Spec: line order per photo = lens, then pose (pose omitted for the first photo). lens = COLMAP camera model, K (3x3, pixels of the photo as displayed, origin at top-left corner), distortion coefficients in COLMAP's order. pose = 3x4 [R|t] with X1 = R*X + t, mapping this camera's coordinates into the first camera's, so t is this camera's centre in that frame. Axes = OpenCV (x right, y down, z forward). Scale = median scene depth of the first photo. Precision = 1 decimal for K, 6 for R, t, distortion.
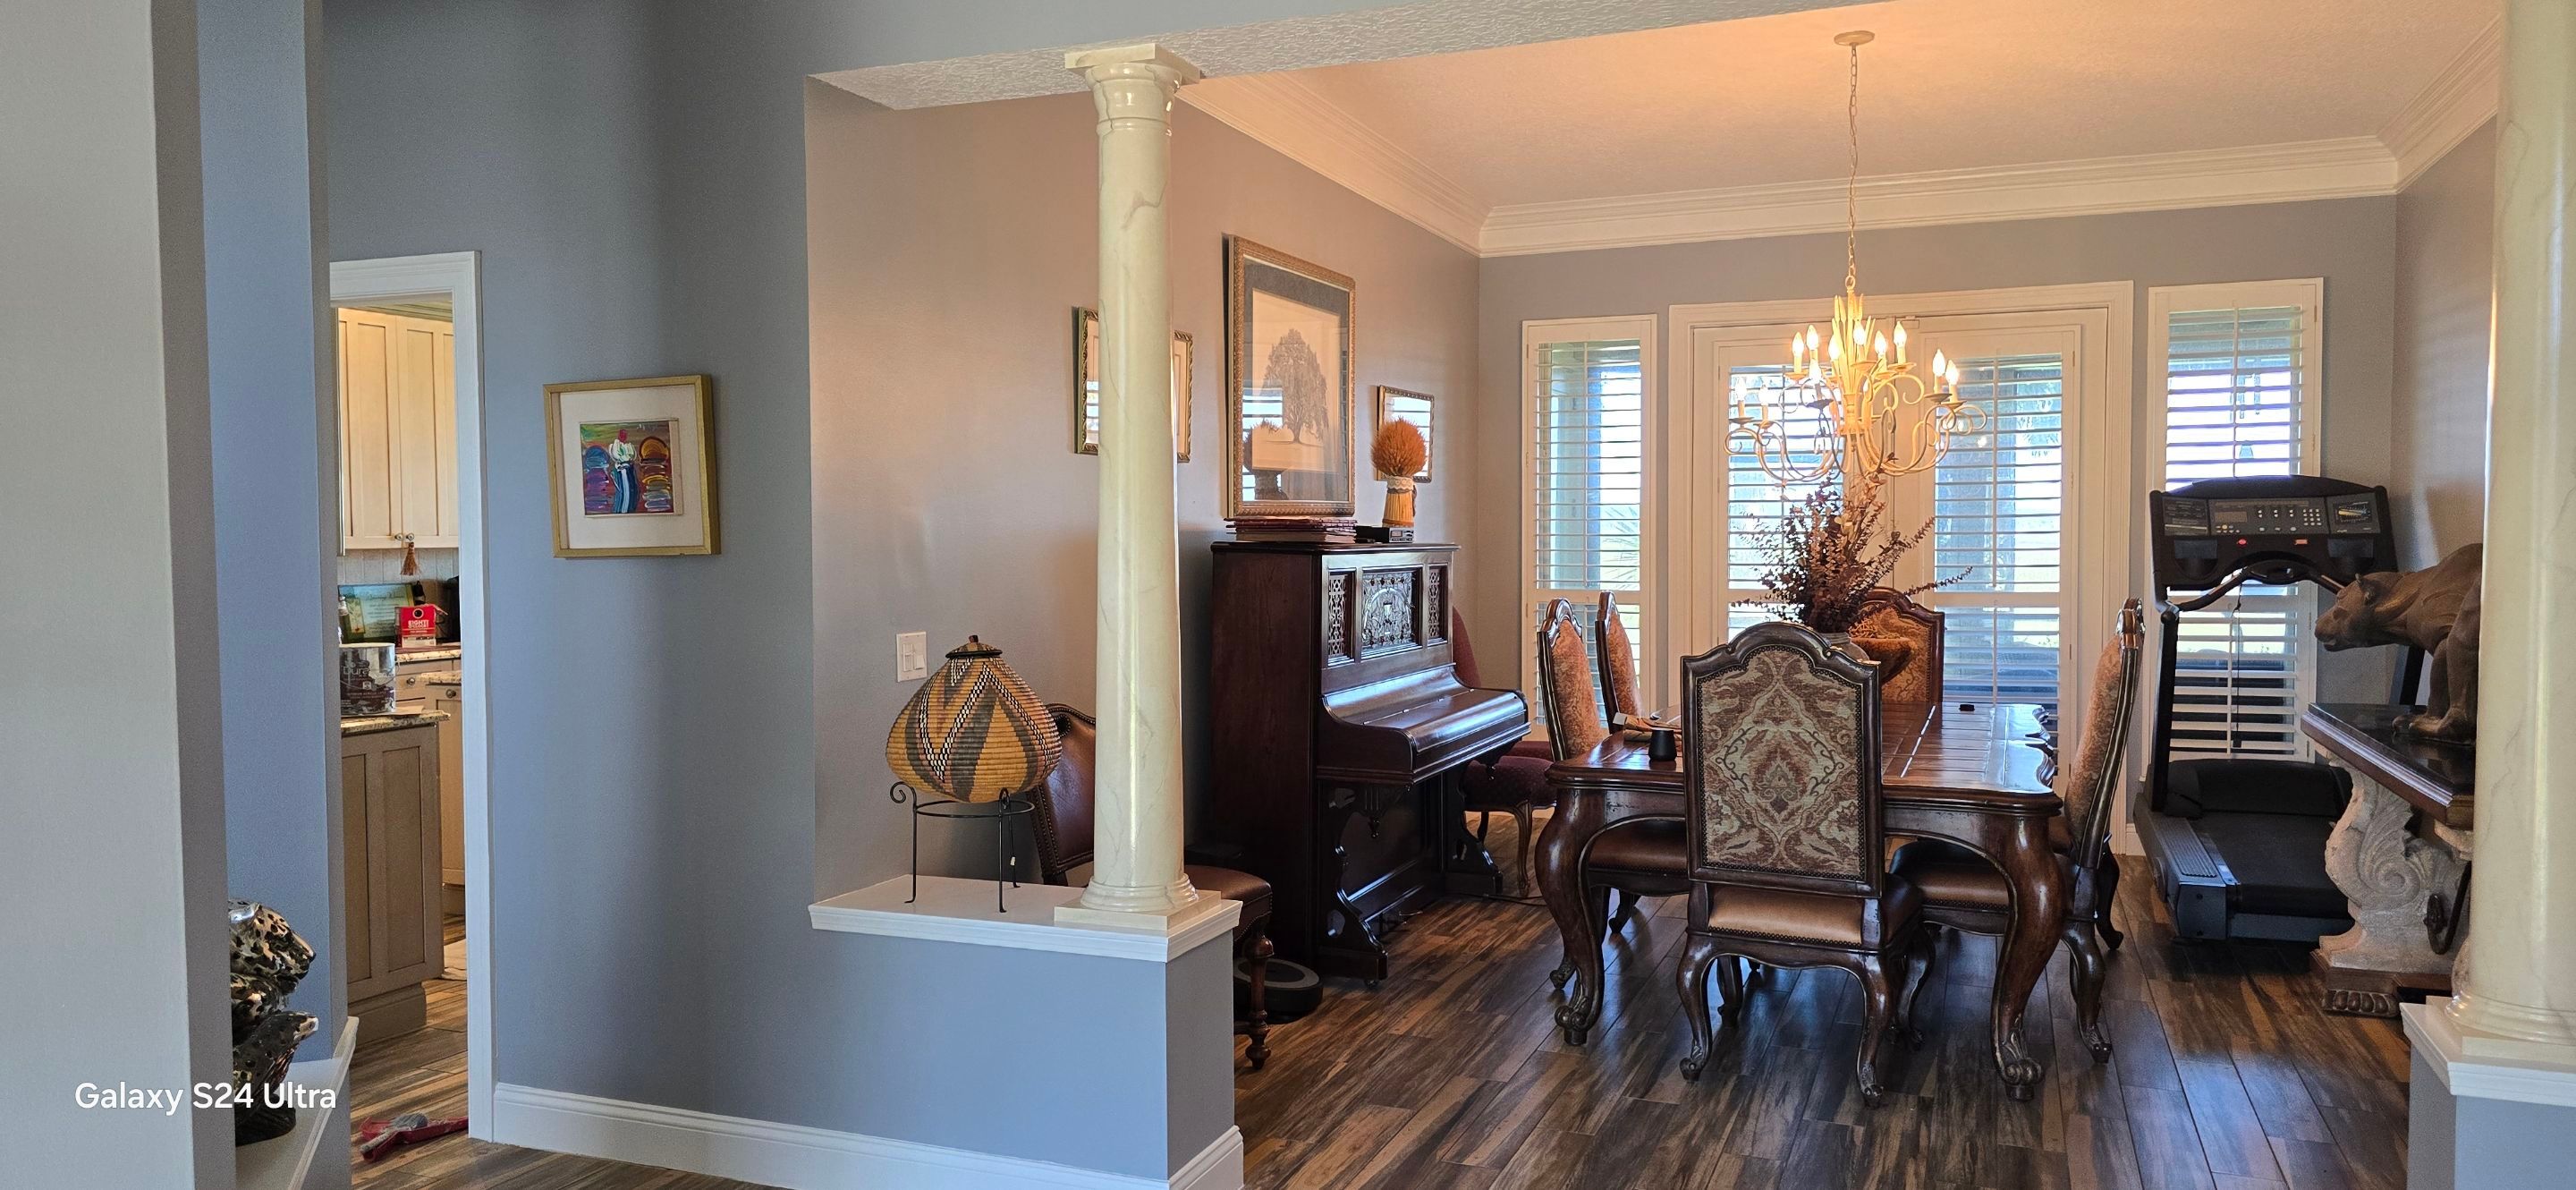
lens RADIAL K [[1721.2, 0, 1289.0], [0, 1721.2, 586.1], [0, 0, 1]] dist [0.006871, 0.000265]
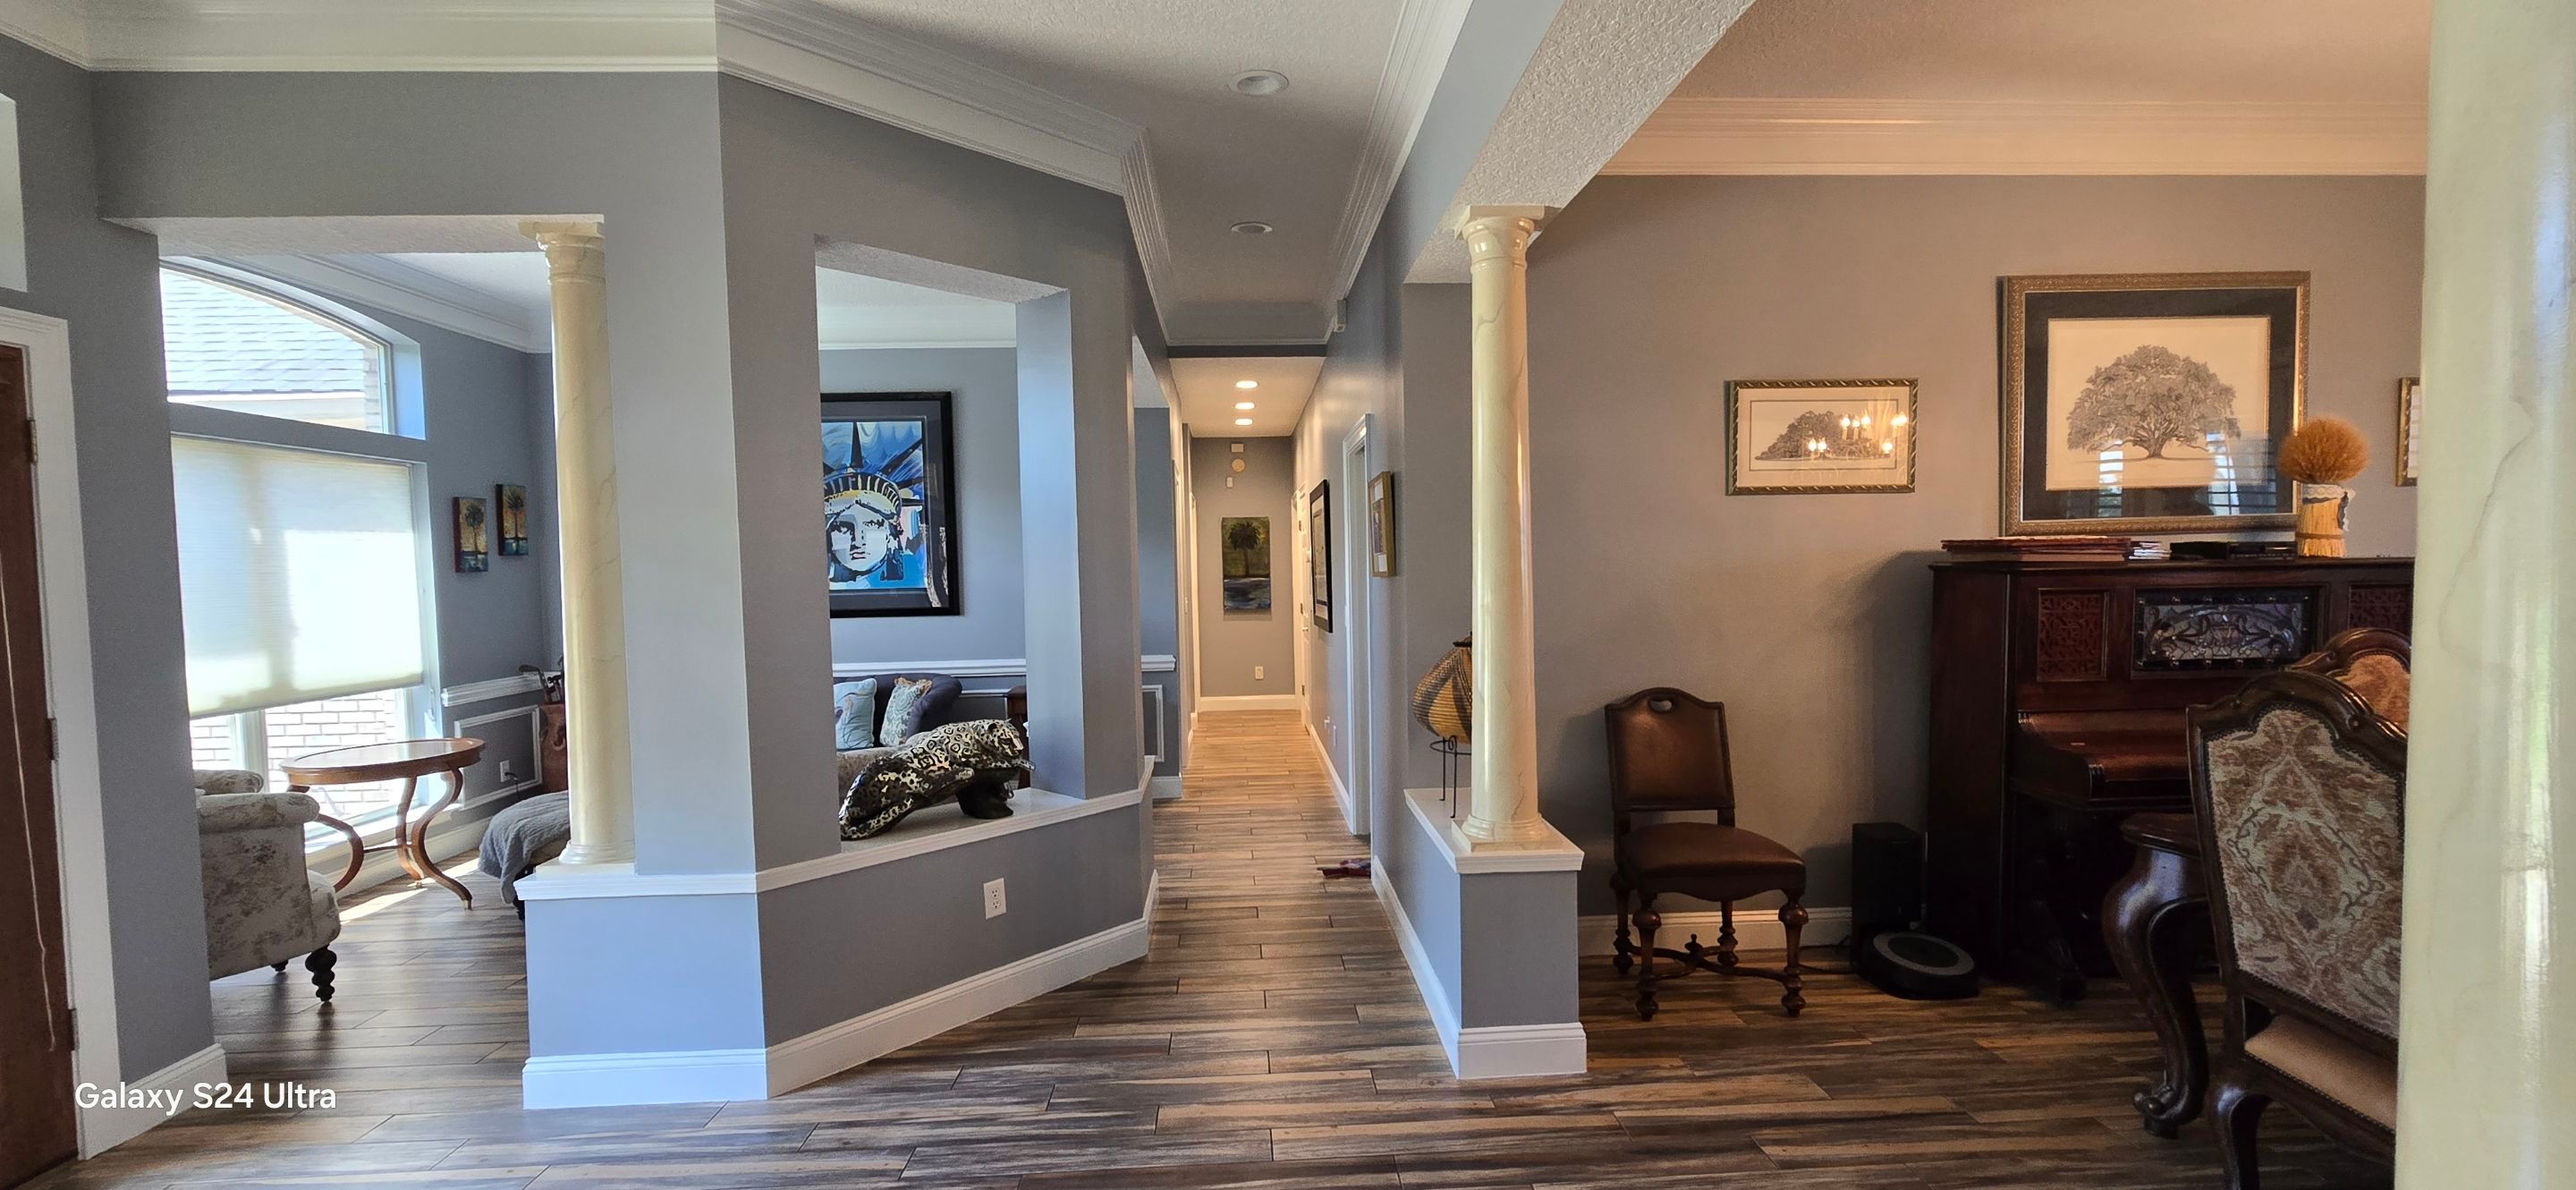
lens RADIAL K [[1059.7, 0, 1295.6], [0, 1059.7, 615.1], [0, 0, 1]] dist [0.000716, -0.000021]
pose [[0.431382, 0.040201, -0.901273, 0.506173], [-0.012292, 0.999176, 0.038685, -0.016302], [0.902086, -0.005610, 0.431520, 0.412815]]
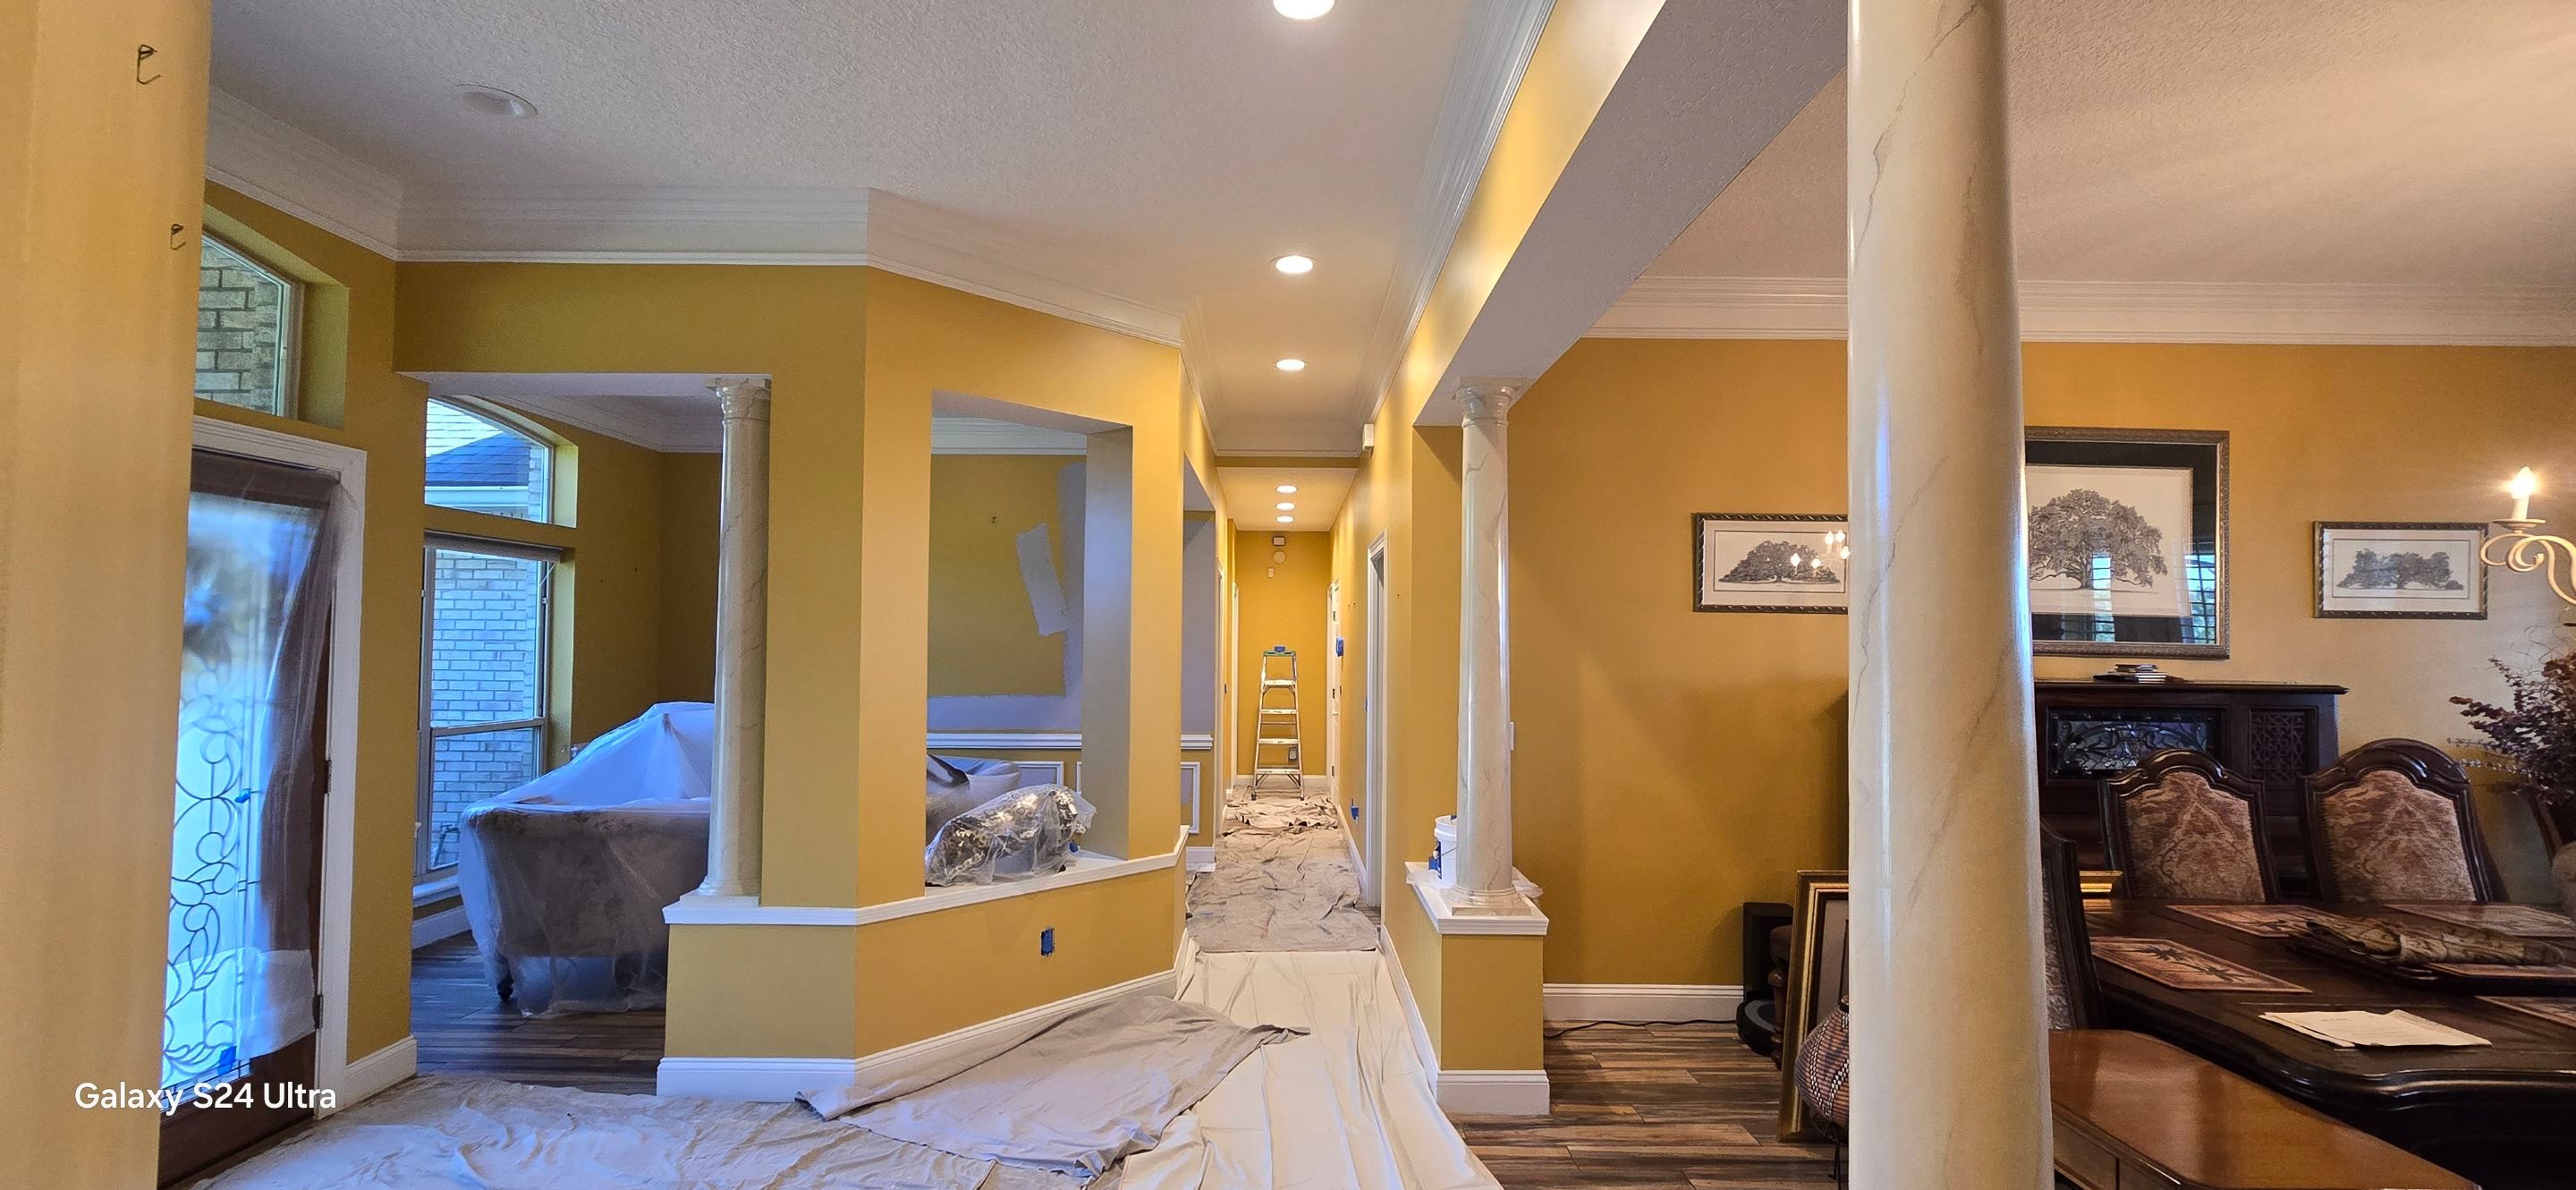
lens RADIAL K [[1059.7, 0, 1299.9], [0, 1059.7, 600.1], [0, 0, 1]] dist [0.000716, -0.000021]
pose [[0.396527, -0.028374, -0.917584, 0.643508], [-0.041395, 0.997953, -0.048748, -0.032988], [0.917089, 0.057313, 0.394541, 0.372843]]
